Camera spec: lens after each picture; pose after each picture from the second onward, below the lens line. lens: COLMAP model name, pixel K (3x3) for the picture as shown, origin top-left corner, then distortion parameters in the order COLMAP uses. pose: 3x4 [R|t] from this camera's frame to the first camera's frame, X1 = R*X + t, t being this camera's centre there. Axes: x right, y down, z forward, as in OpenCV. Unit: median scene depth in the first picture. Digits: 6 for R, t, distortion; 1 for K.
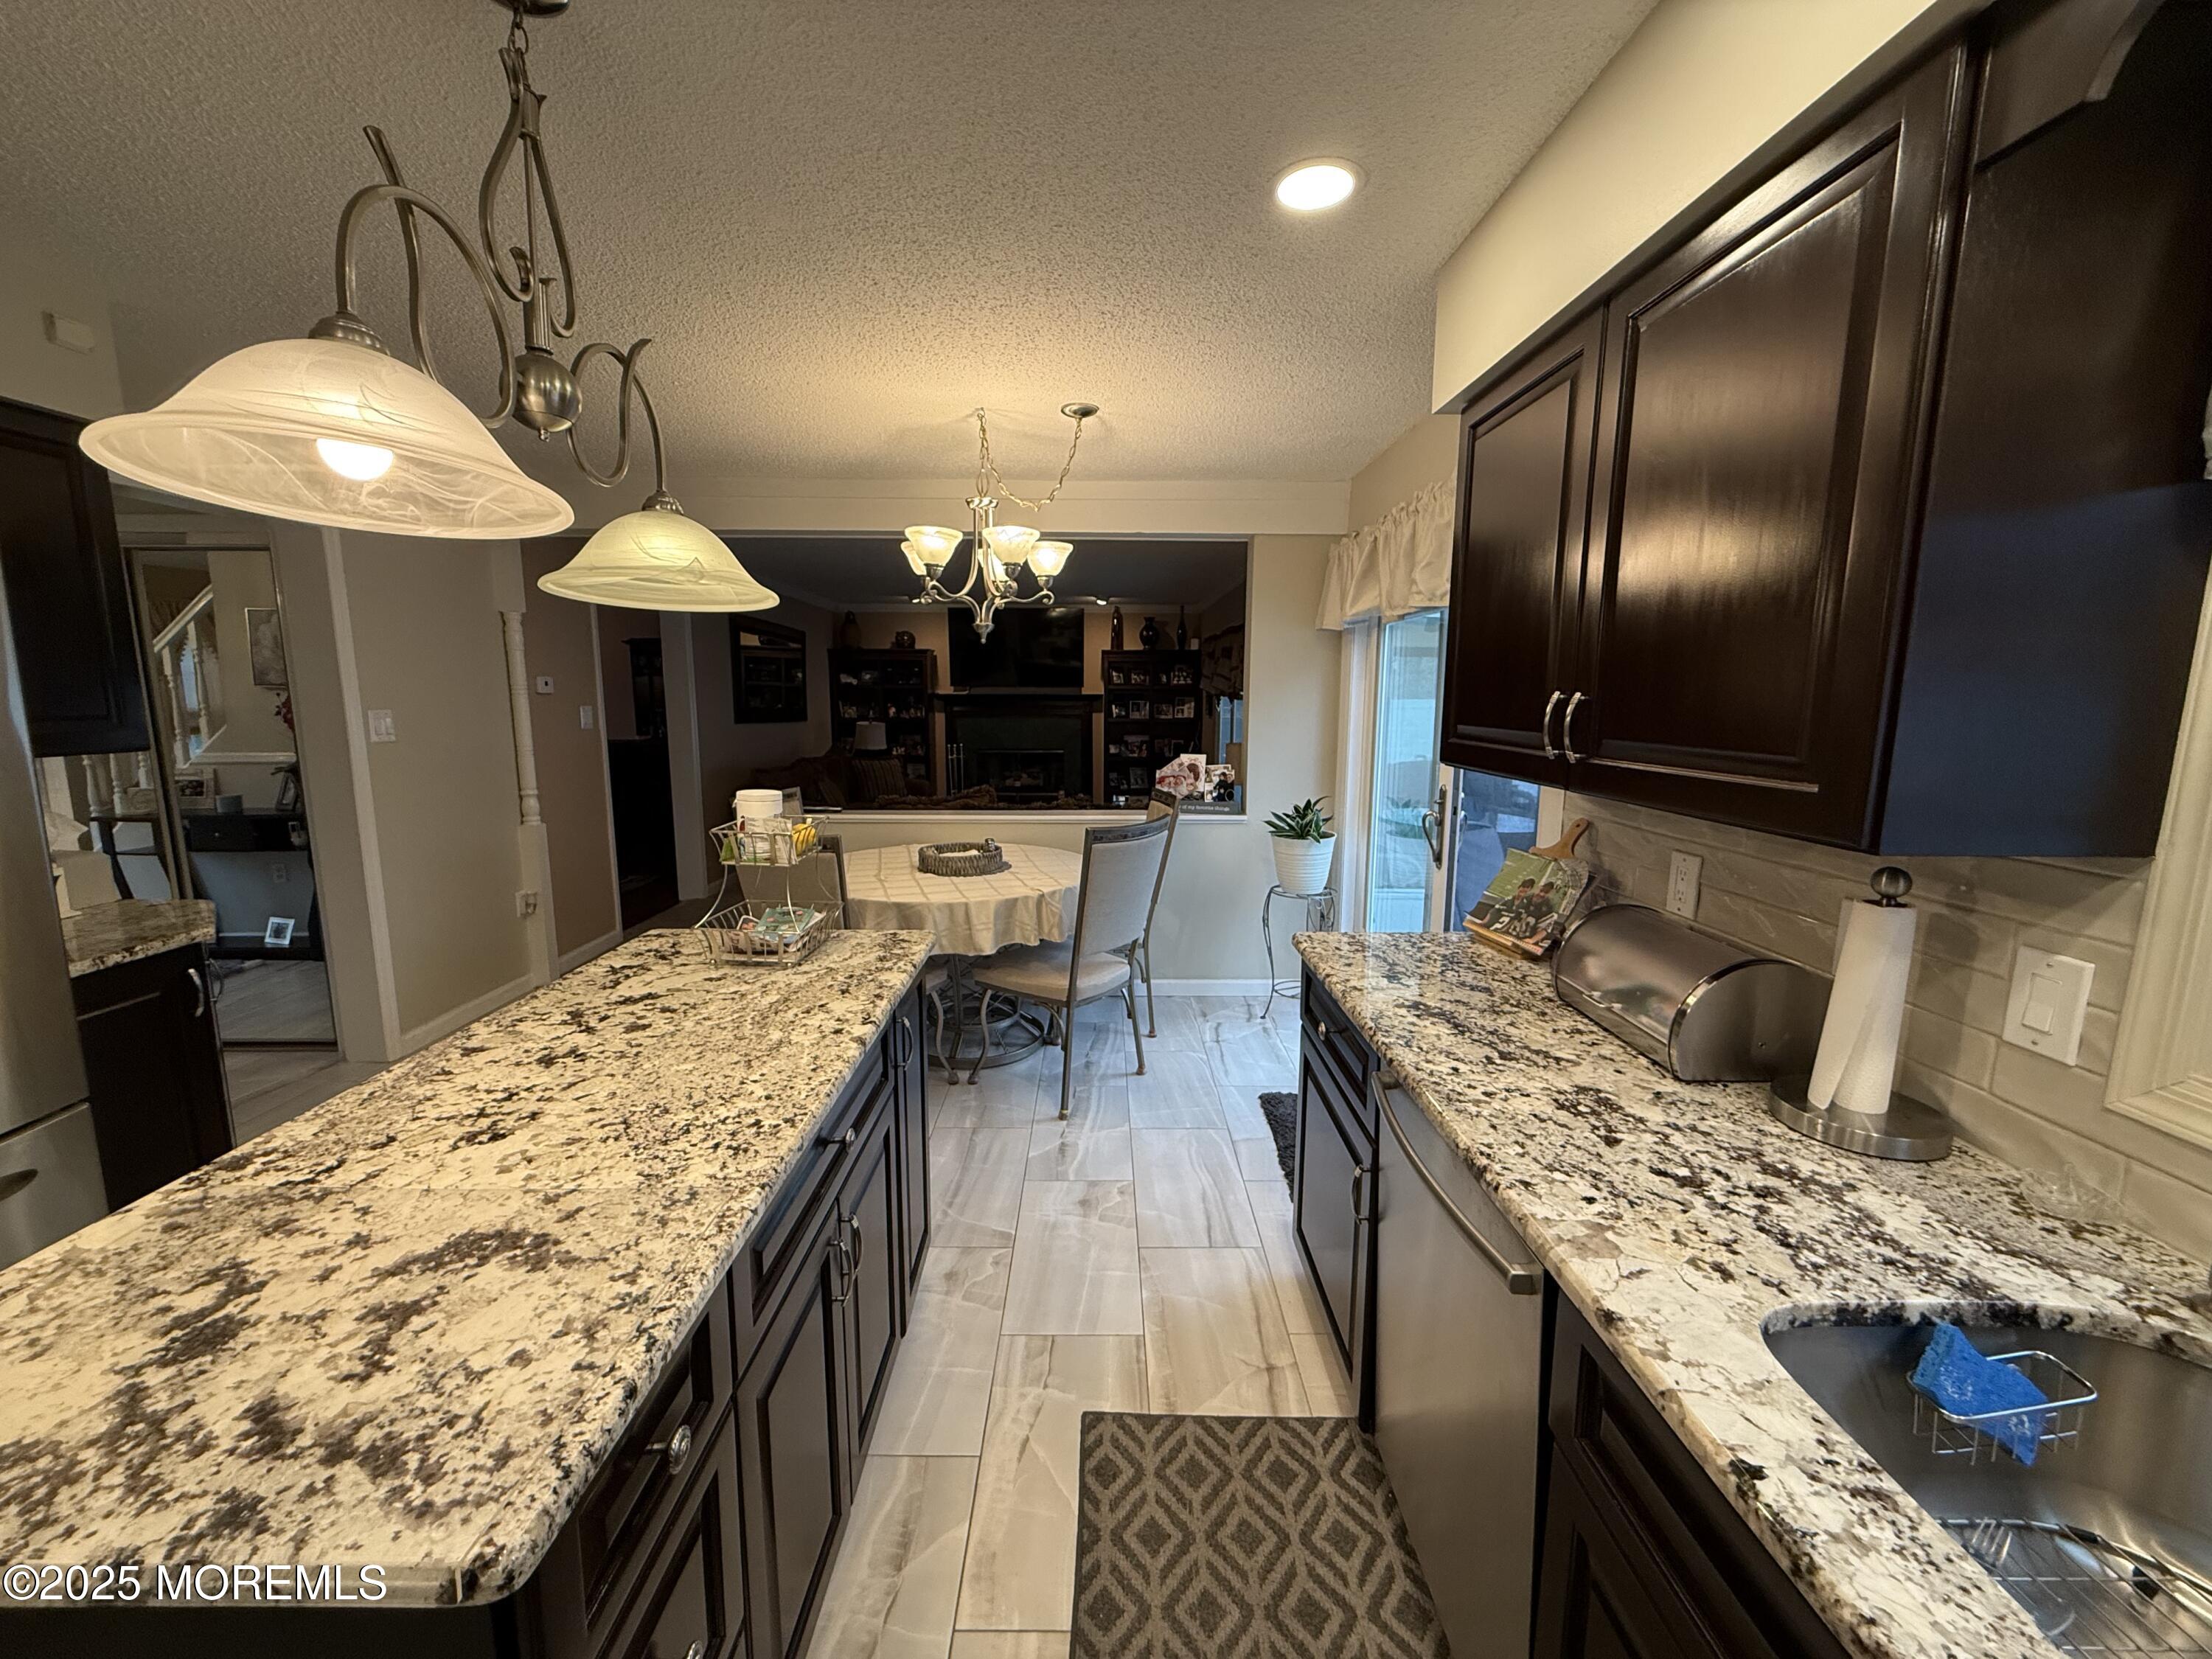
lens RADIAL K [[882.6, 0, 1103.3], [0, 882.6, 836.6], [0, 0, 1]] dist [-0.006591, 0.000055]
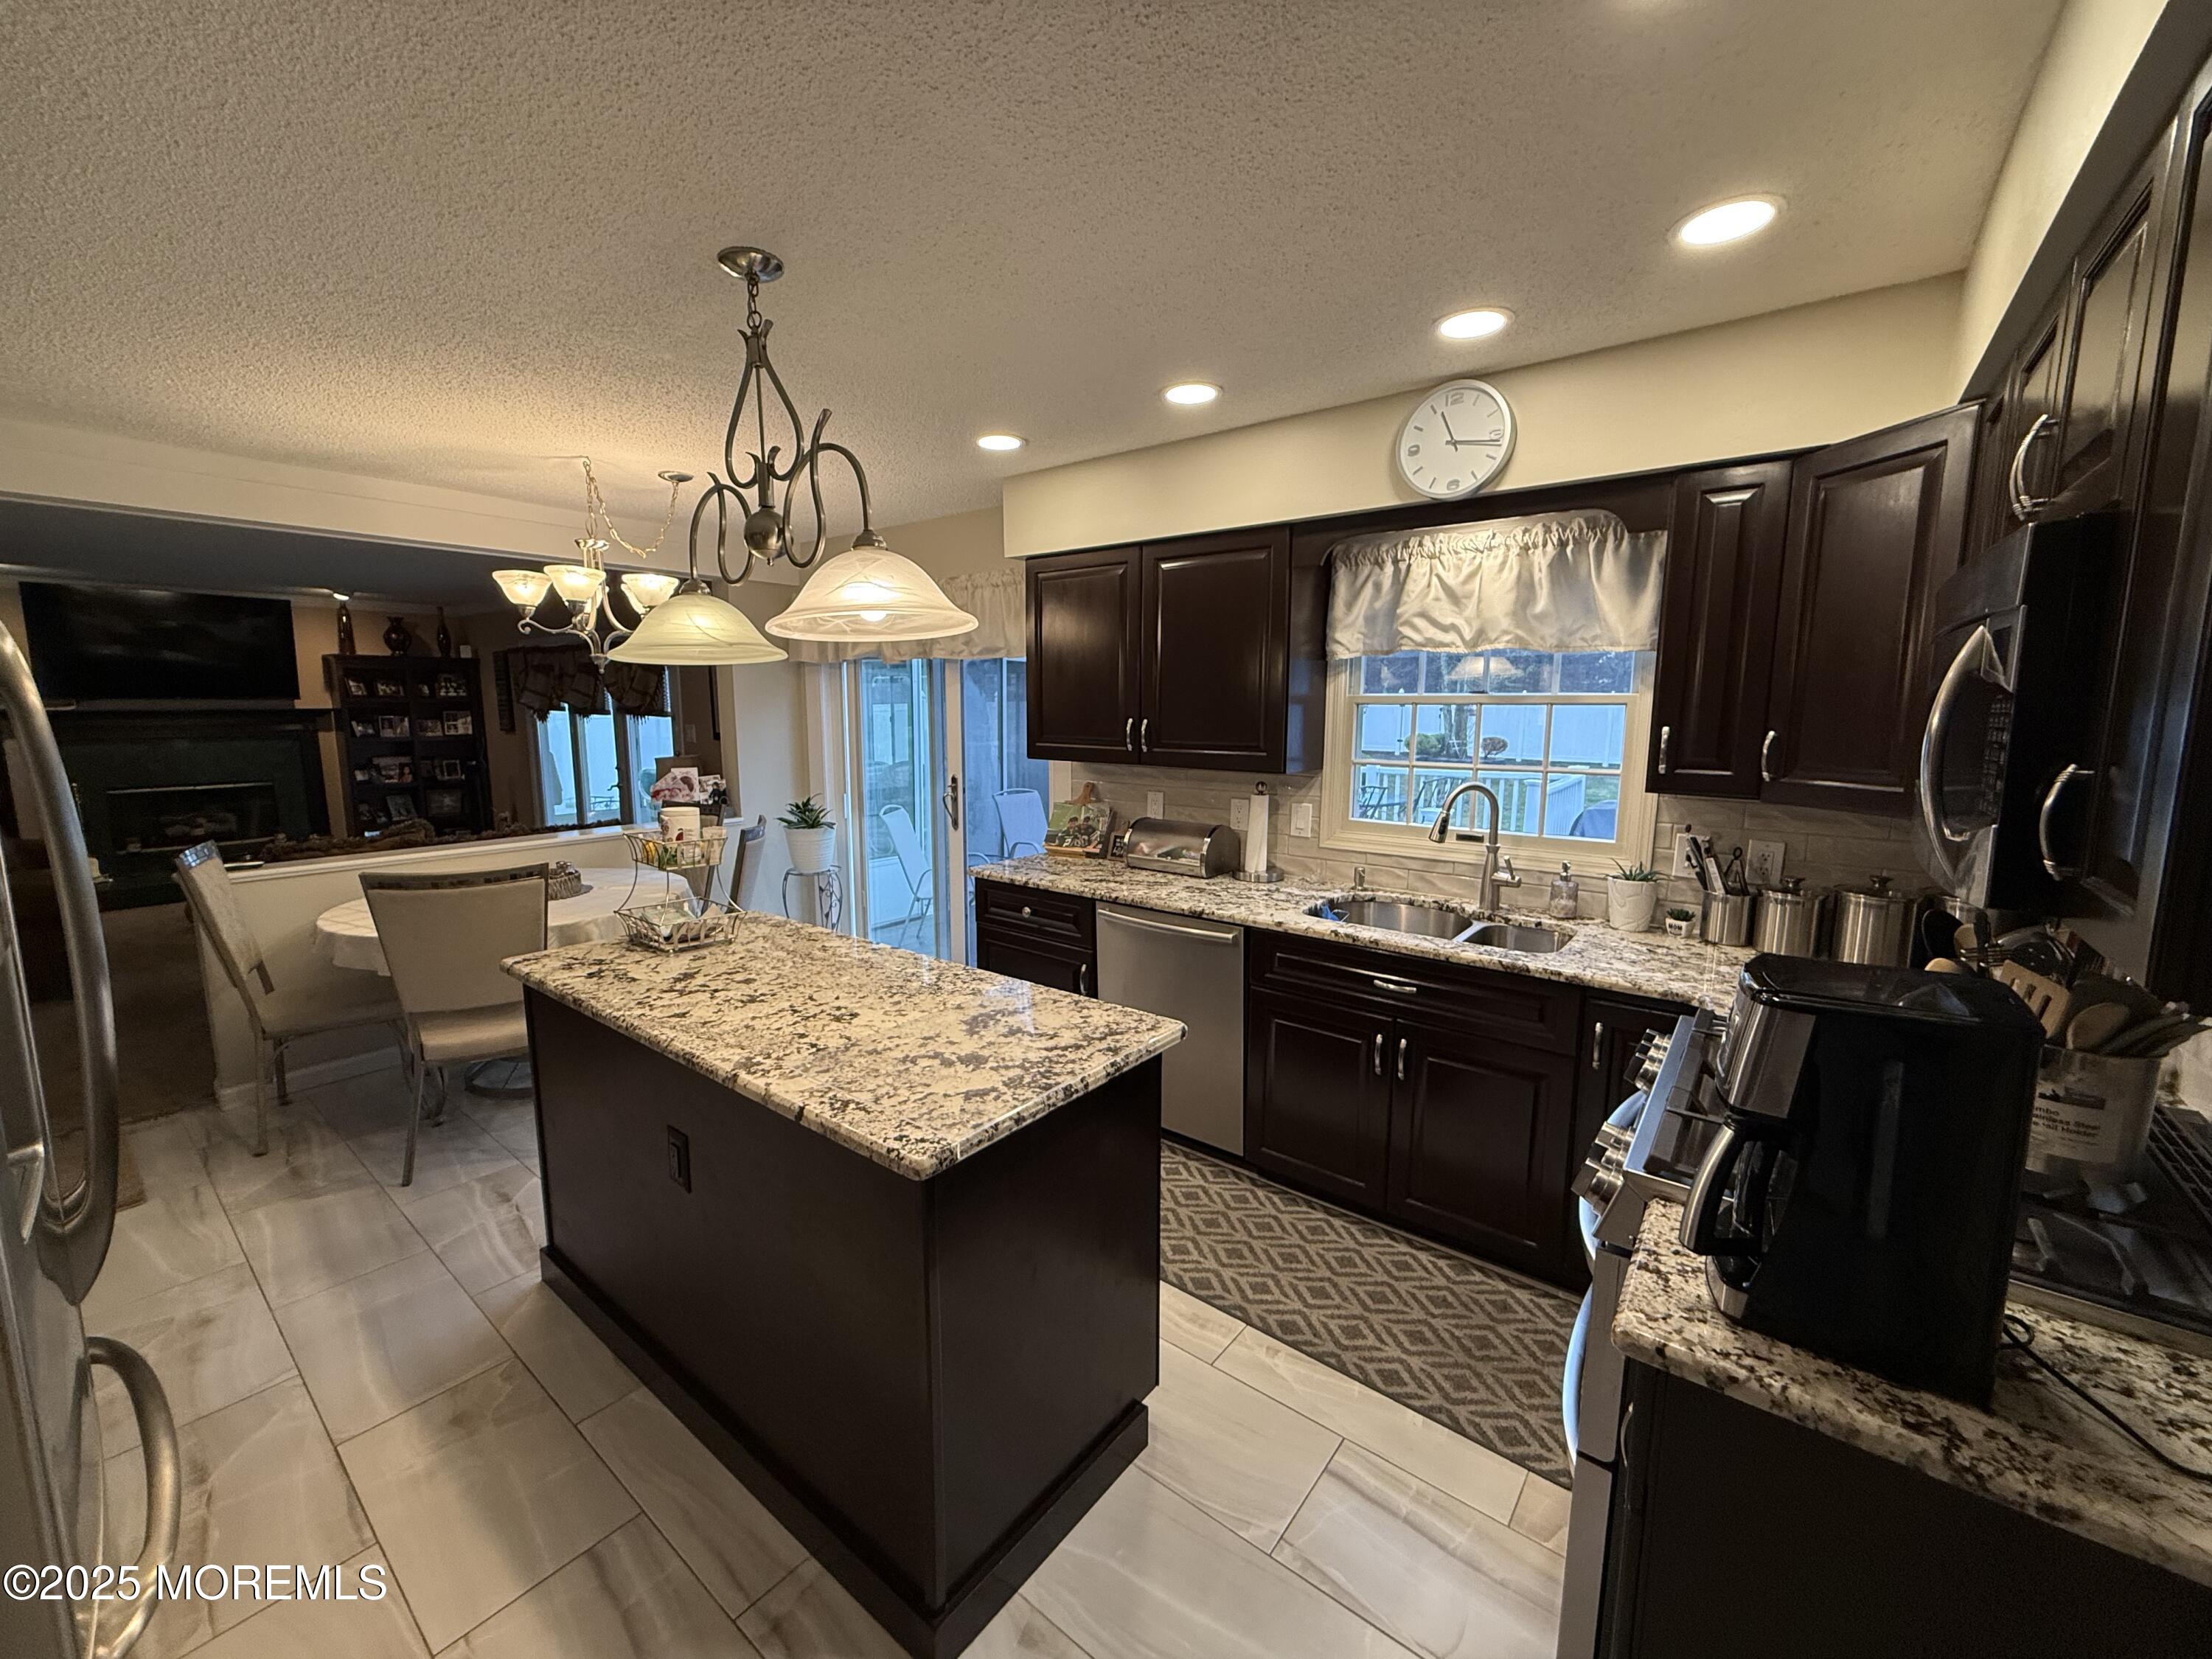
lens RADIAL K [[882.6, 0, 1113.7], [0, 882.6, 821.5], [0, 0, 1]] dist [-0.006591, 0.000055]
pose [[0.619913, -0.109716, 0.776962, -1.203642], [0.125837, 0.991261, 0.039576, -0.007562], [-0.774515, 0.073237, 0.628302, -0.298718]]
